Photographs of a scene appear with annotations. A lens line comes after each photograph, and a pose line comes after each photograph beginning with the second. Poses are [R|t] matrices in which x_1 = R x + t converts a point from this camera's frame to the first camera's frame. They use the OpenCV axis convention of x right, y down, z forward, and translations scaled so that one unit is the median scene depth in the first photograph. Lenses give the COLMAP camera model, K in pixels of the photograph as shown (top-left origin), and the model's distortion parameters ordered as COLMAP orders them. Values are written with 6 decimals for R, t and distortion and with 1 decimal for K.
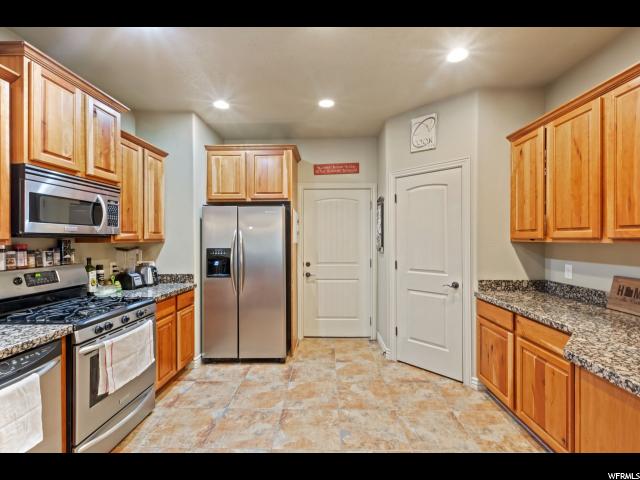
lens RADIAL K [[291.3, 0, 321.6], [0, 291.3, 238.6], [0, 0, 1]] dist [-0.000204, -0.000179]
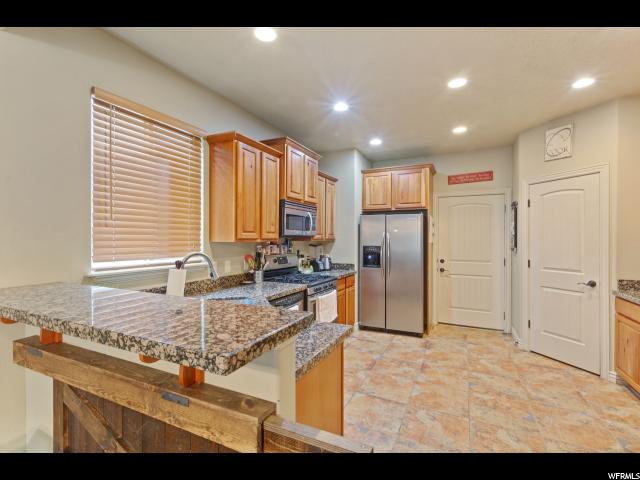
lens RADIAL K [[291.3, 0, 321.6], [0, 291.3, 238.6], [0, 0, 1]] dist [-0.000204, -0.000179]
pose [[0.907516, 0.005646, -0.419980, 0.006225], [-0.006225, 0.999981, -0.000009, 0.000752], [0.419971, 0.002623, 0.907534, -0.361739]]
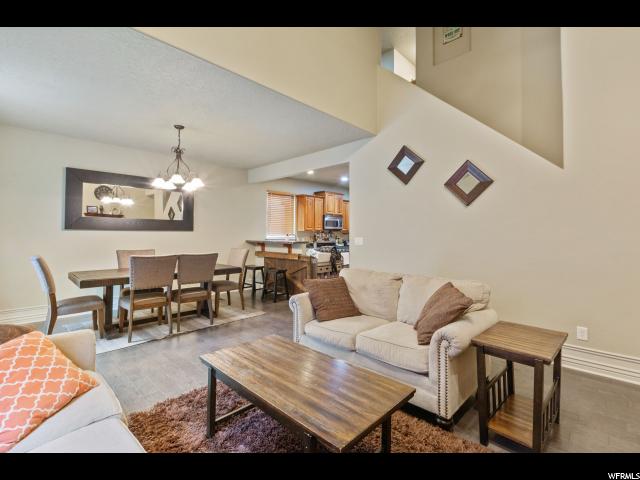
lens RADIAL K [[295.4, 0, 322.7], [0, 295.4, 229.0], [0, 0, 1]] dist [0.001137, -0.000185]
pose [[0.725902, -0.008416, -0.687747, 1.334298], [-0.005527, 0.999821, -0.018069, 0.041754], [0.687776, 0.016917, 0.725726, -1.479957]]
